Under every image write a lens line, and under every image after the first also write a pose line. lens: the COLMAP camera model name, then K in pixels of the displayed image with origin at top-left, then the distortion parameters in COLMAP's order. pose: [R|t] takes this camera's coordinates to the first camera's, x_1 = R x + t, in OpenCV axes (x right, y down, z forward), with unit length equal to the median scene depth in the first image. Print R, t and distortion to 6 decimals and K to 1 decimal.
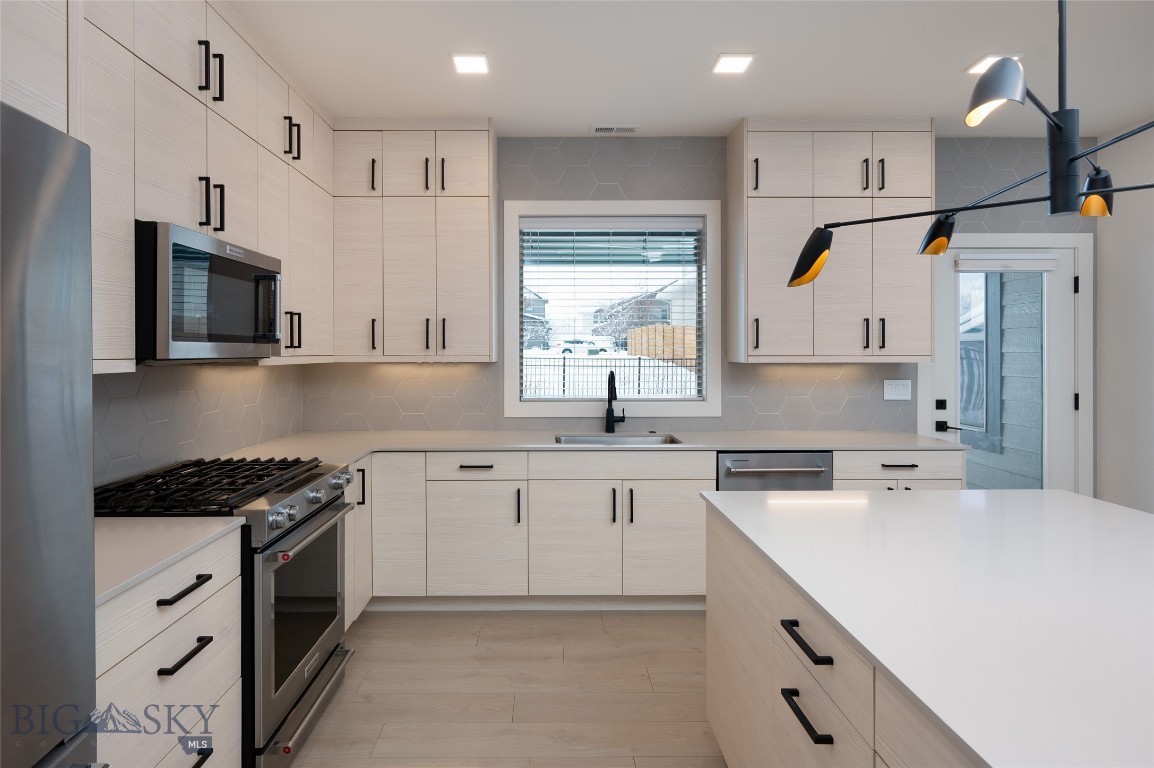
lens RADIAL K [[609.5, 0, 557.8], [0, 609.5, 351.2], [0, 0, 1]] dist [-0.001316, 0.000077]
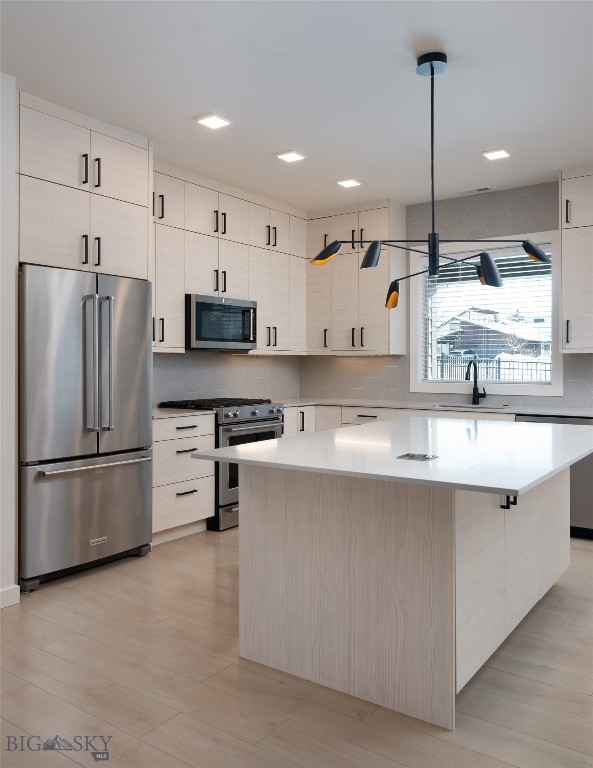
lens RADIAL K [[650.2, 0, 293.7], [0, 650.2, 367.4], [0, 0, 1]] dist [-0.003050, -0.005258]
pose [[0.803130, 0.003651, -0.595792, 0.694151], [-0.000359, 0.999984, 0.005644, 0.042020], [0.595803, -0.004319, 0.803119, -0.494687]]
